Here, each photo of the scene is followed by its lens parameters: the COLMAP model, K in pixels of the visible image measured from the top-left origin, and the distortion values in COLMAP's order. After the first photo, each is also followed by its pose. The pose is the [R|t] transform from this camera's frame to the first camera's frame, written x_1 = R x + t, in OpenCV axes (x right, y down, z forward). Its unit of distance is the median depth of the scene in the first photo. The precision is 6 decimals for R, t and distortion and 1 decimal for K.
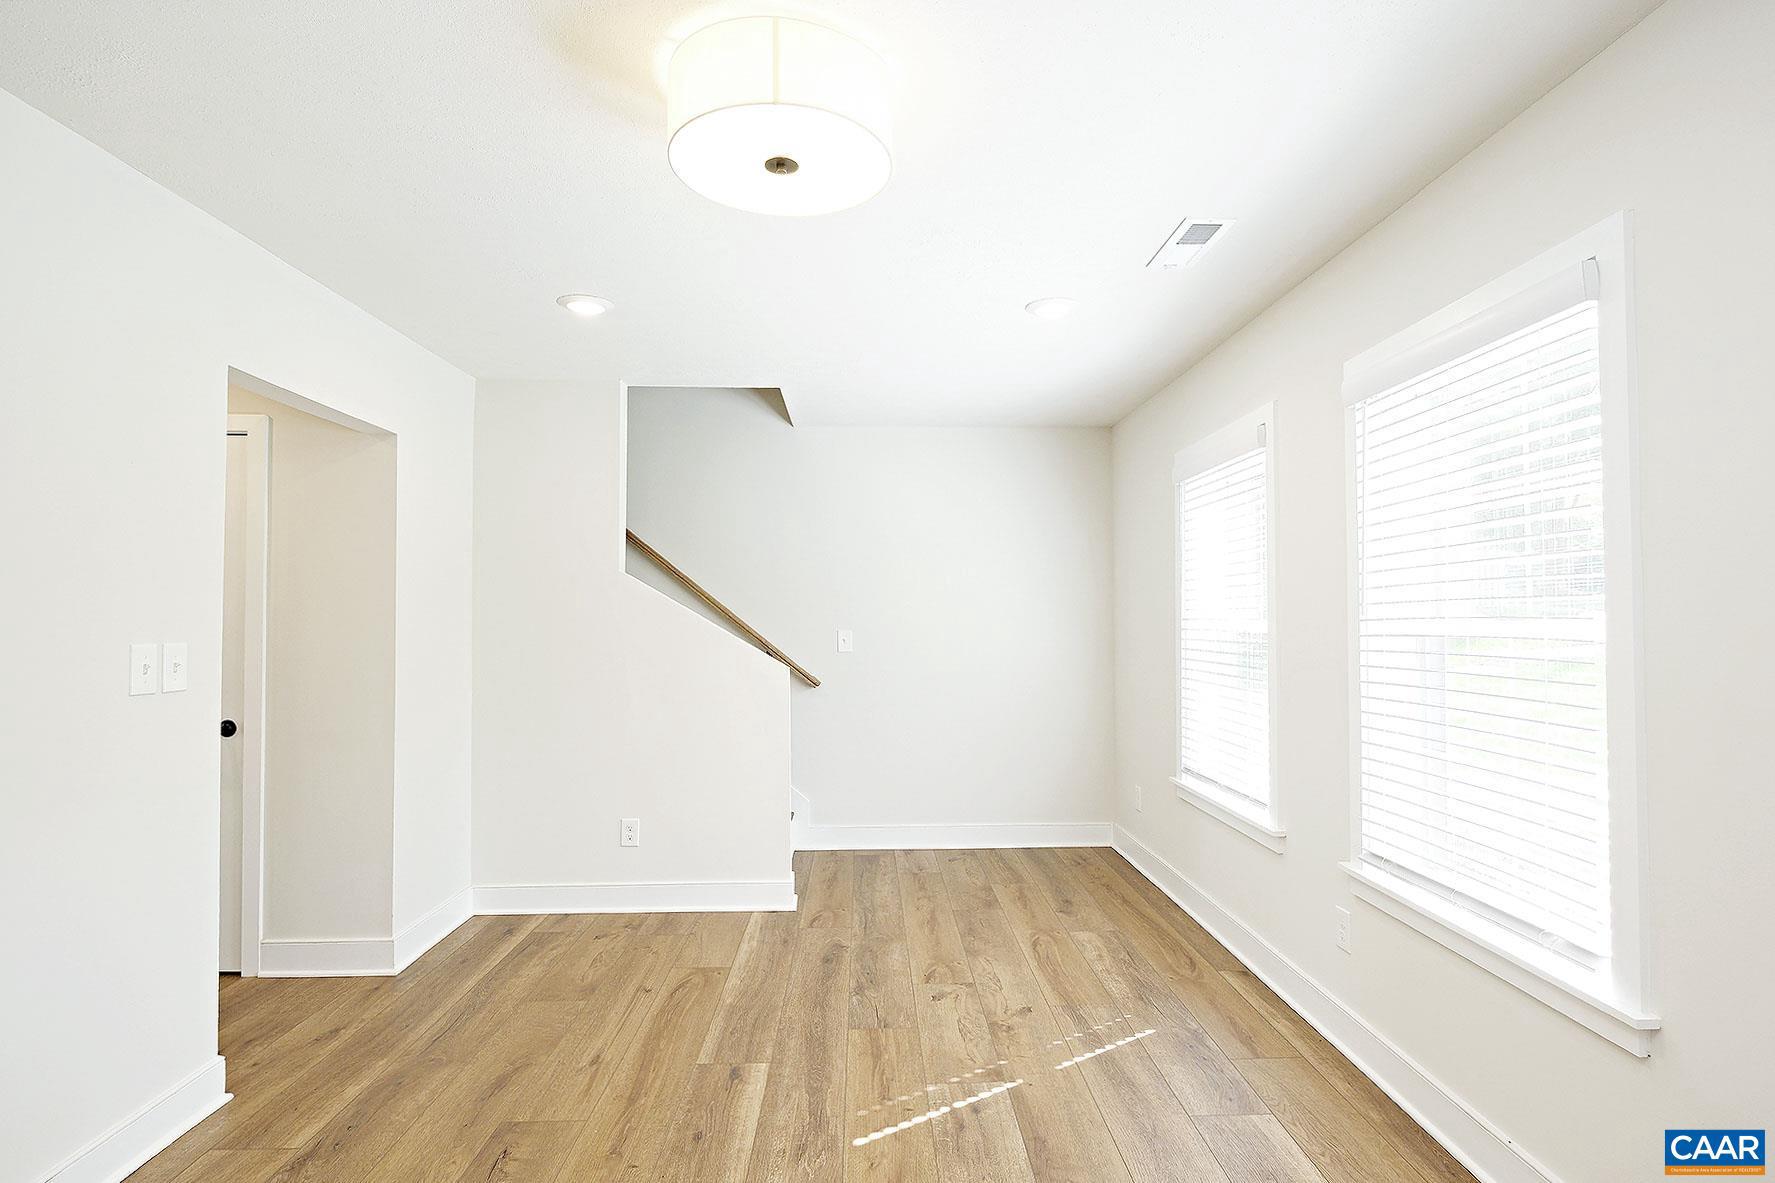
lens RADIAL K [[922.0, 0, 897.5], [0, 922.0, 598.8], [0, 0, 1]] dist [-0.004097, -0.000788]
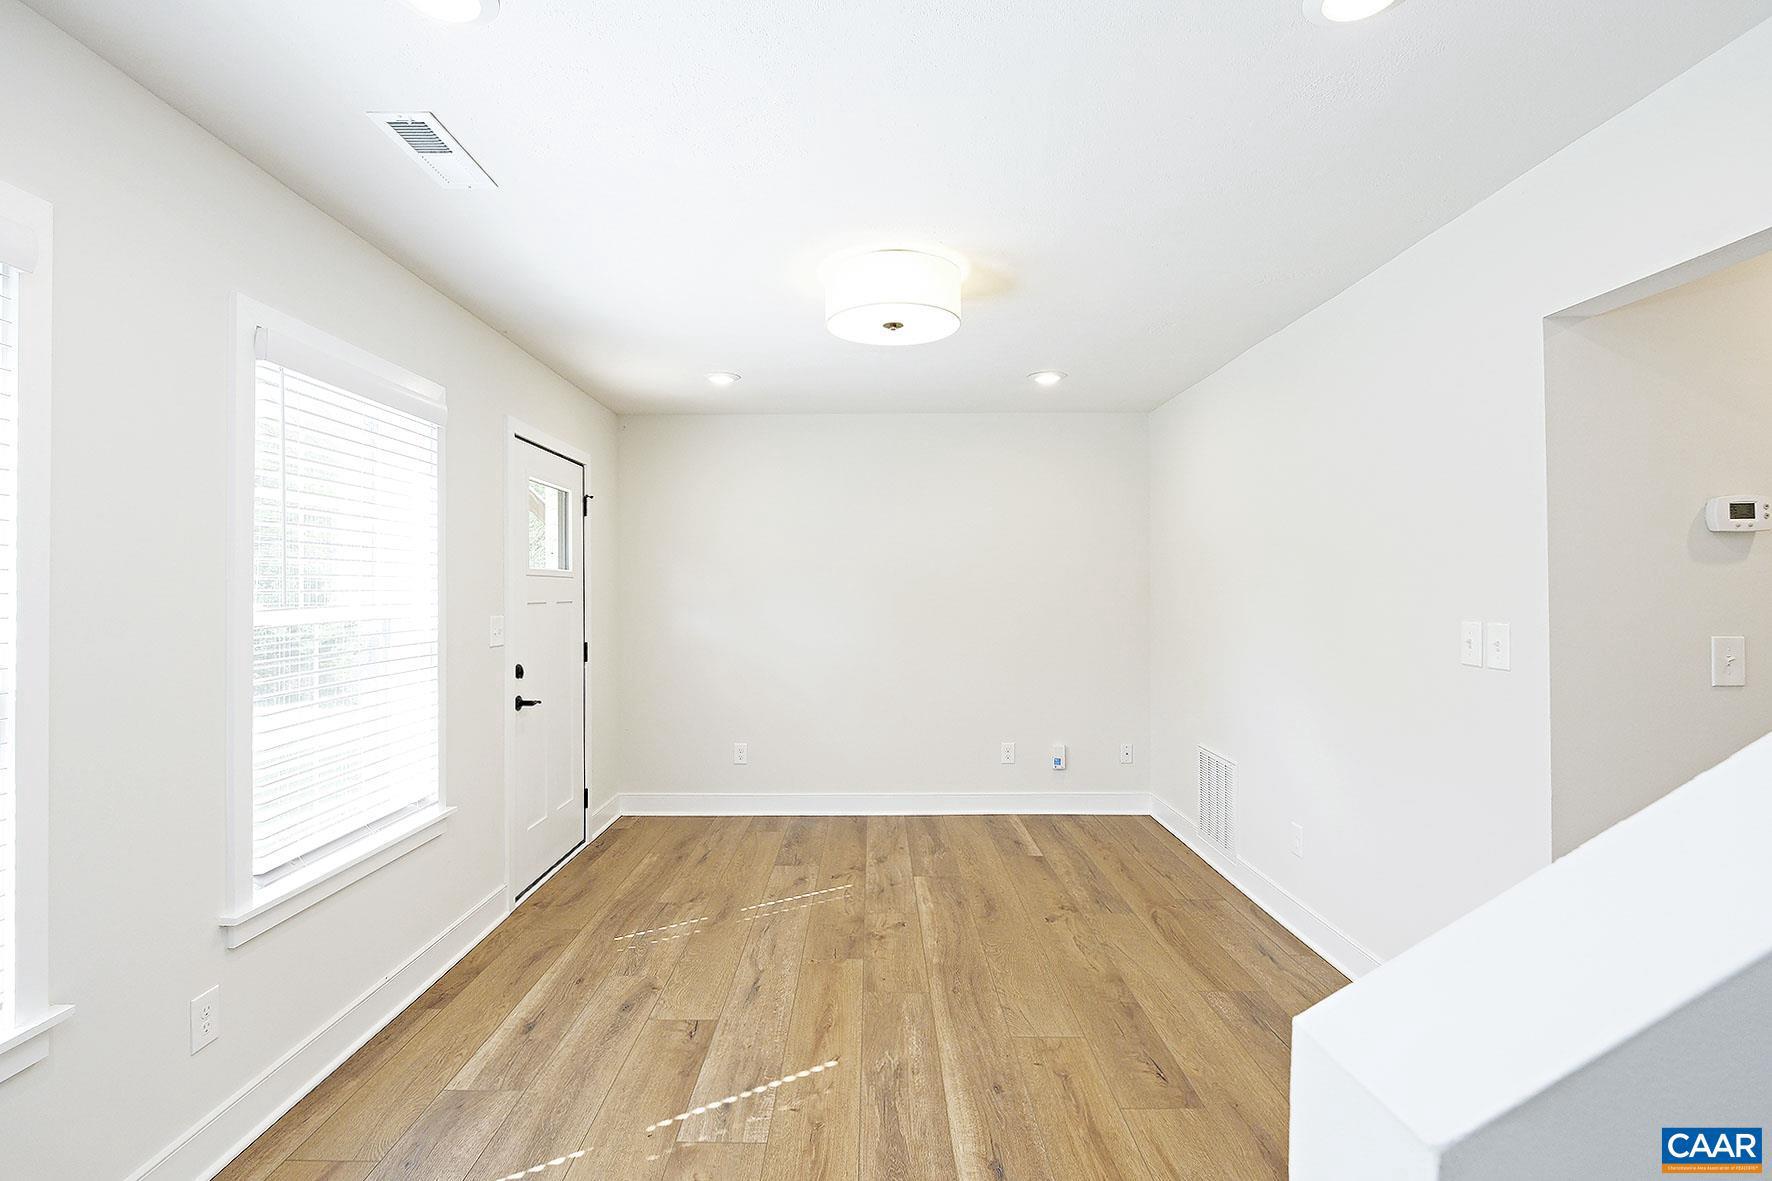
lens RADIAL K [[831.3, 0, 893.1], [0, 831.3, 595.2], [0, 0, 1]] dist [-0.001097, -0.000761]
pose [[-0.999932, 0.007220, 0.009134, -0.106985], [0.006991, 0.999667, -0.024836, 0.035909], [-0.009310, -0.024771, -0.999650, 1.945790]]
